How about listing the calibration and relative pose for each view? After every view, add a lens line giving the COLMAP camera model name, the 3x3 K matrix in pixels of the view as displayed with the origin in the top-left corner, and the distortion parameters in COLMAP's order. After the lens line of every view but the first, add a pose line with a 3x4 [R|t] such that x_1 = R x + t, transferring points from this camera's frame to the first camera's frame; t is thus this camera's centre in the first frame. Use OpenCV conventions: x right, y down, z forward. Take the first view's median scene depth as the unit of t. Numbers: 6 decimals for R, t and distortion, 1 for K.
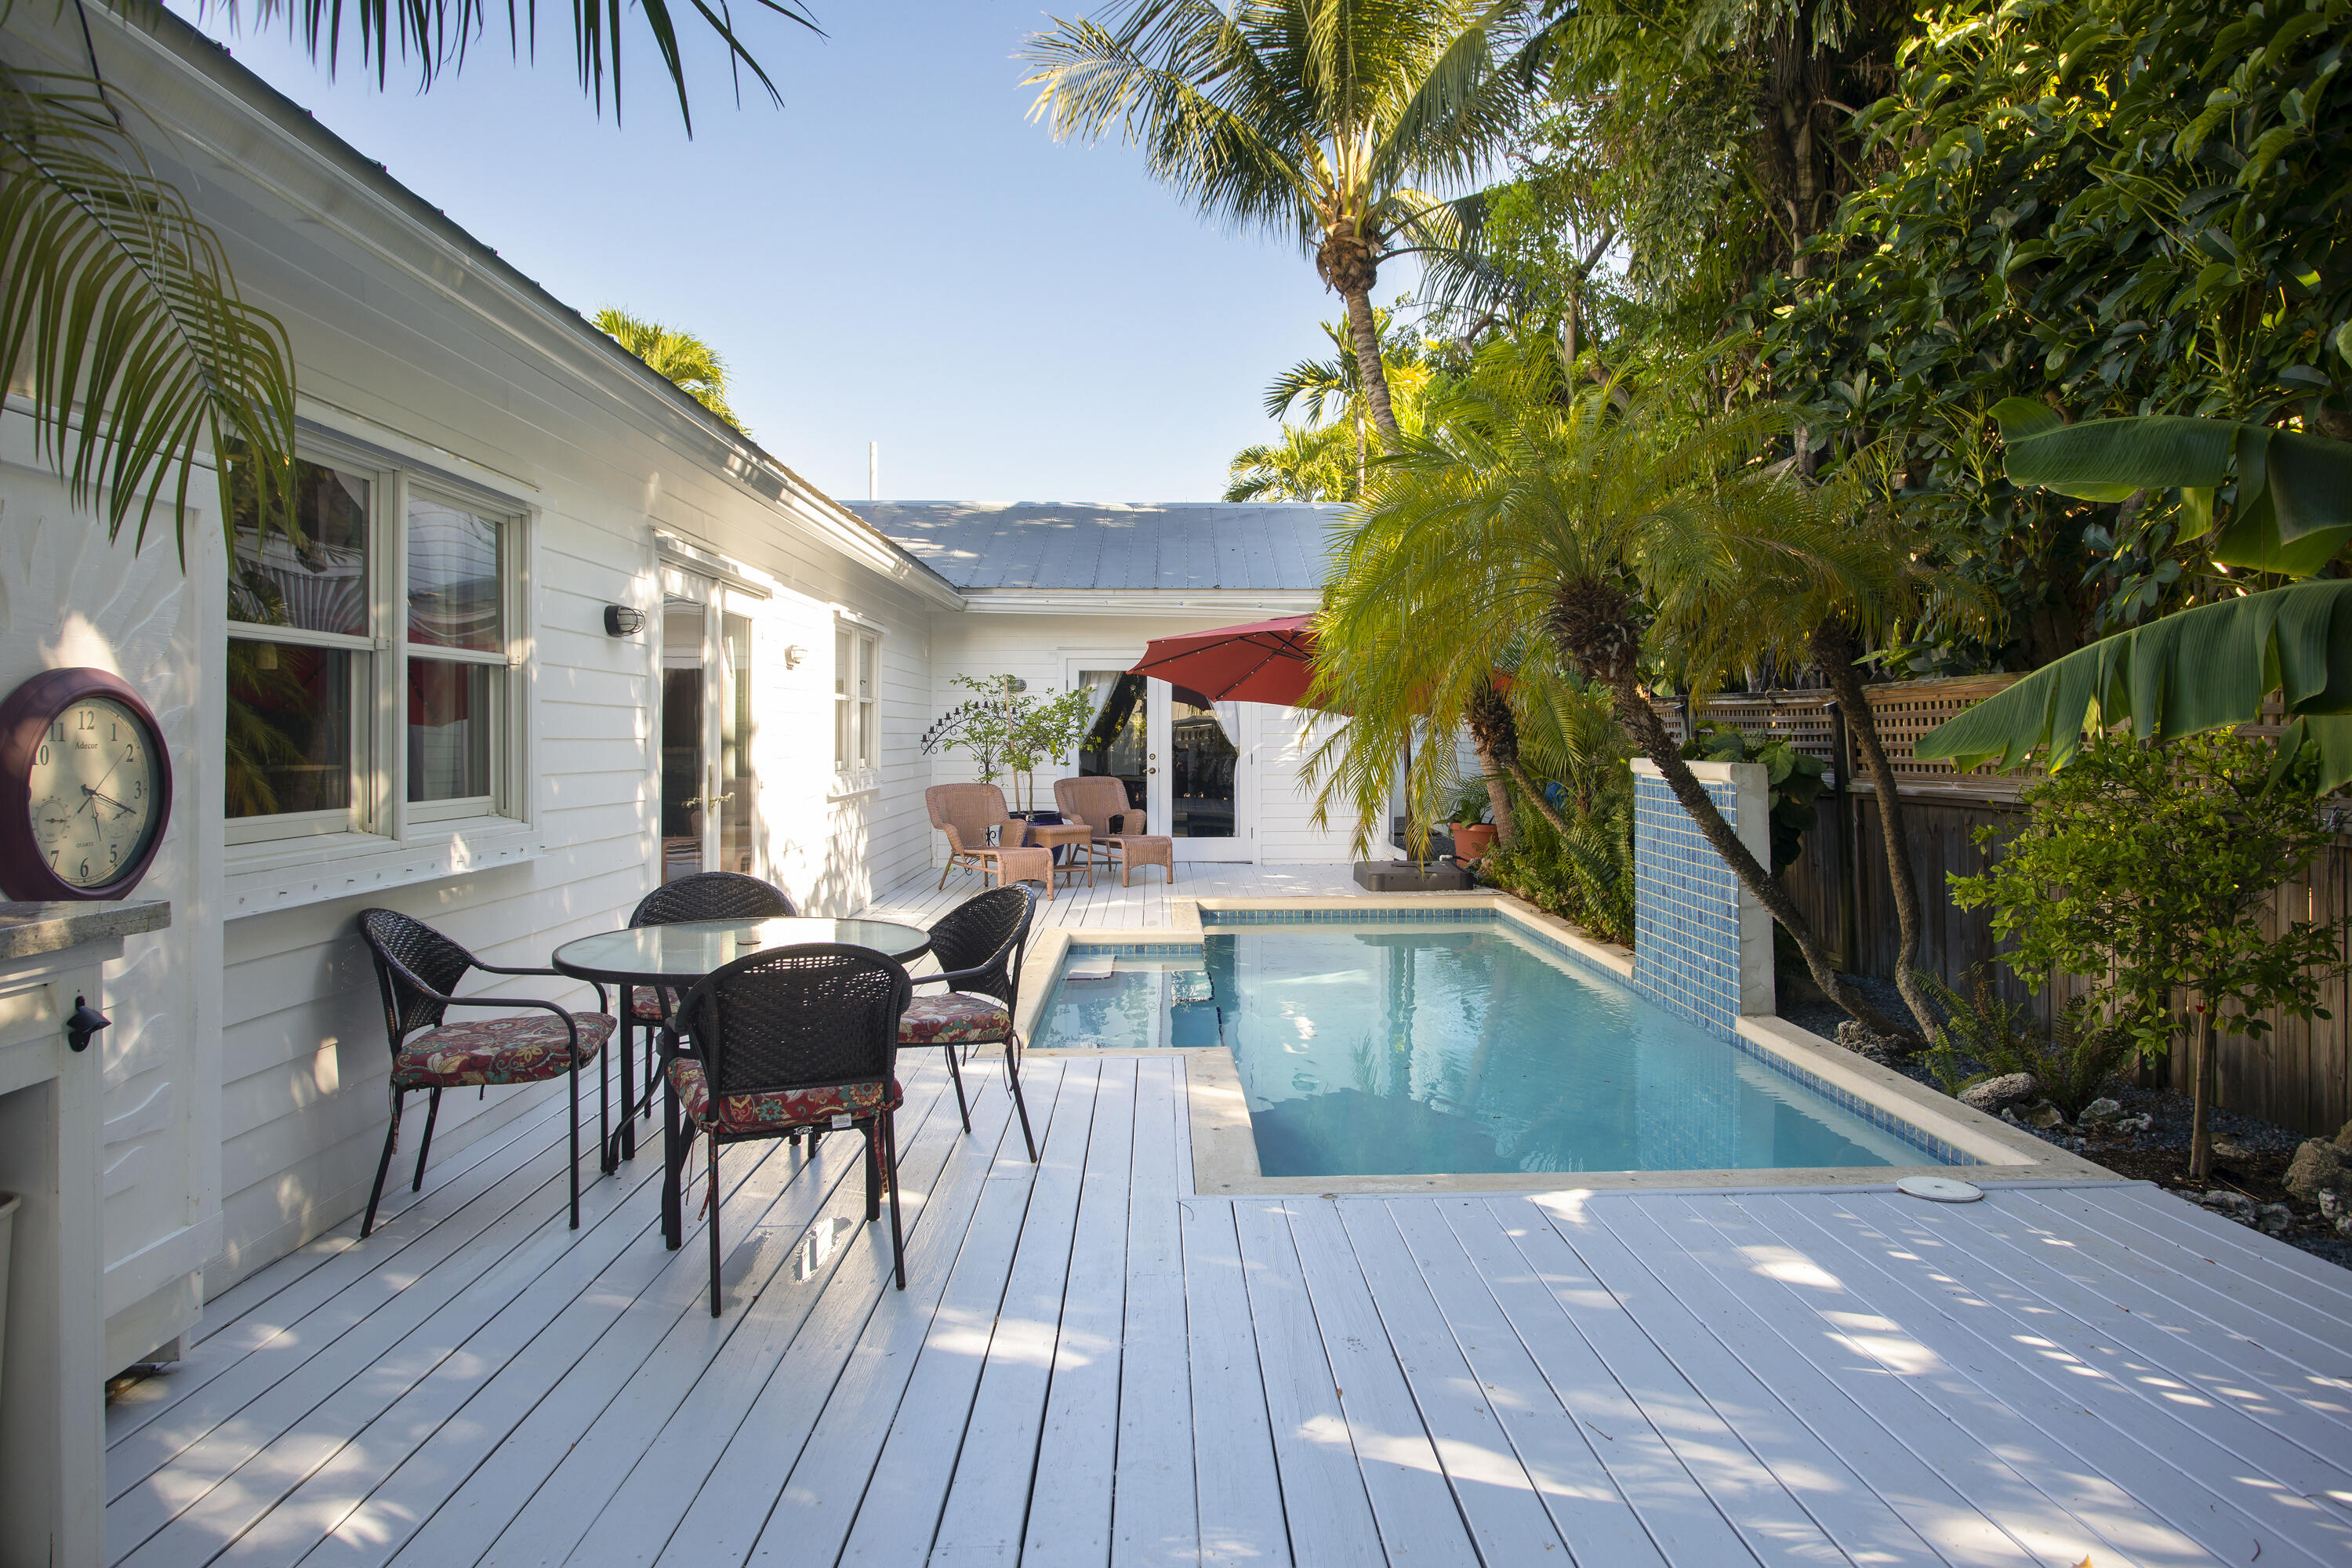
lens RADIAL K [[1398.5, 0, 1178.1], [0, 1398.5, 776.6], [0, 0, 1]] dist [-0.005405, 0.000520]
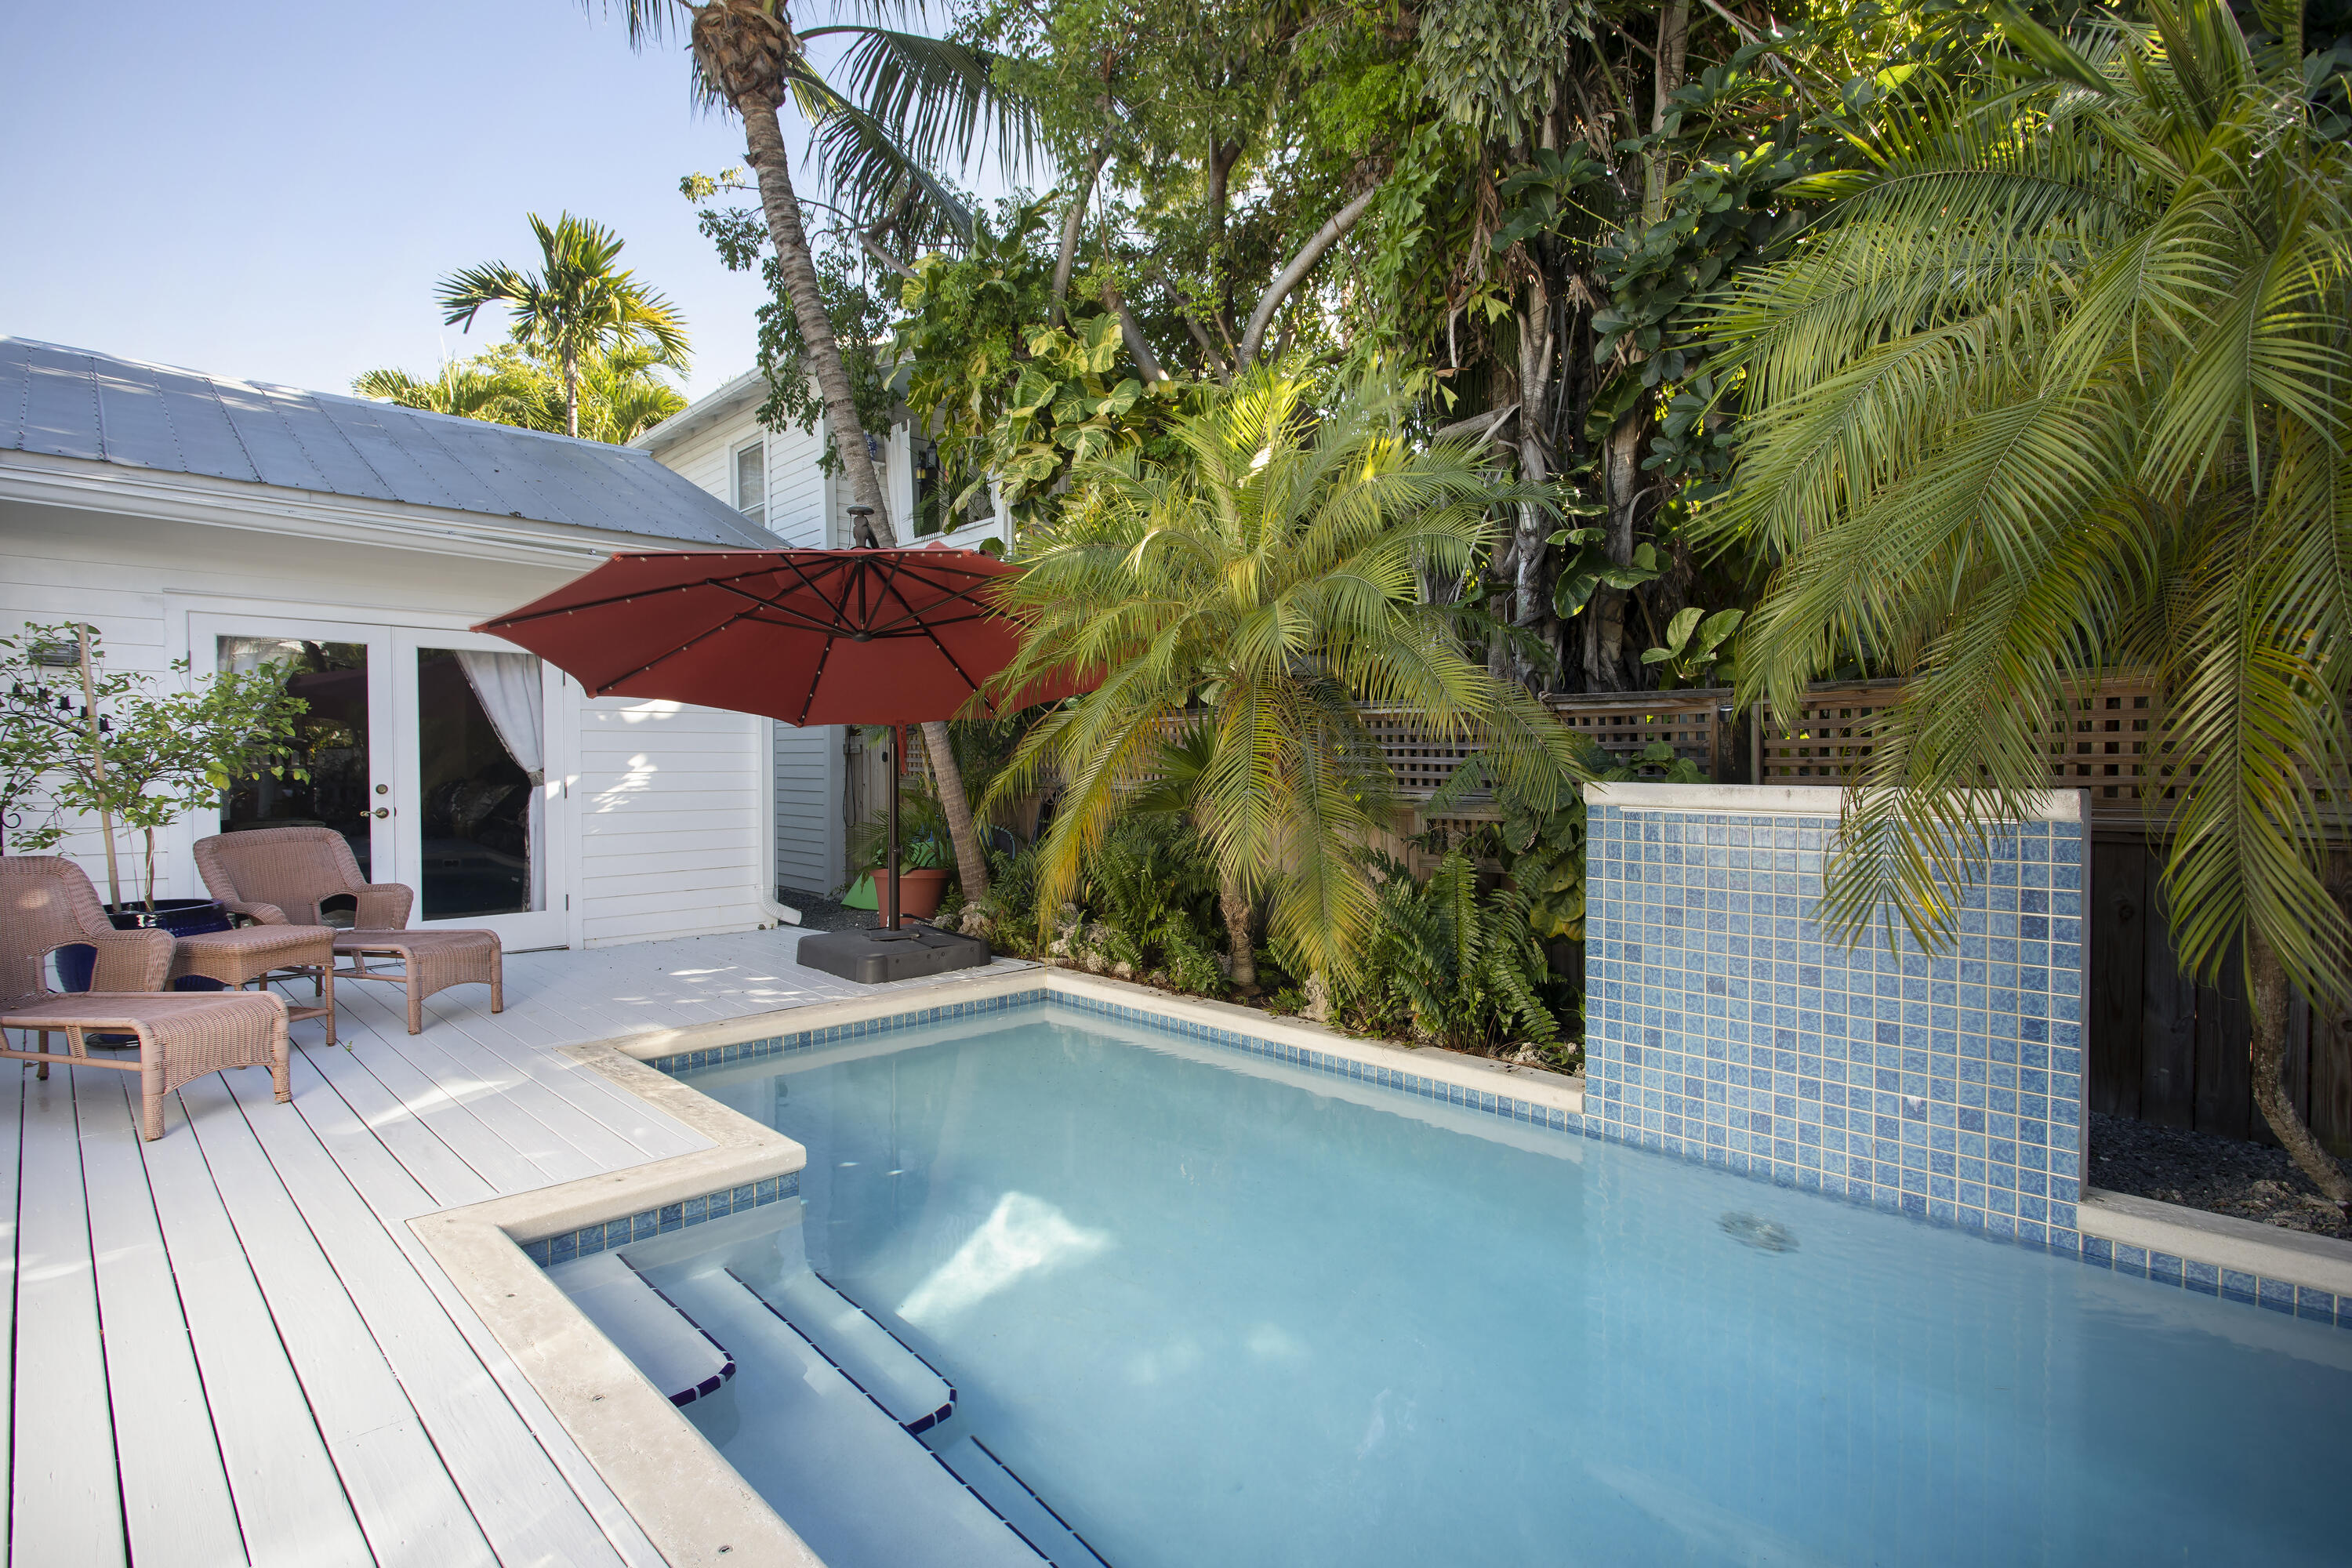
lens RADIAL K [[1215.2, 0, 1163.5], [0, 1215.2, 787.2], [0, 0, 1]] dist [0.012077, 0.001619]
pose [[0.757945, -0.026241, 0.651791, -0.120673], [0.026976, 0.999597, 0.008874, -0.012404], [-0.651761, 0.010857, 0.758347, 0.424649]]
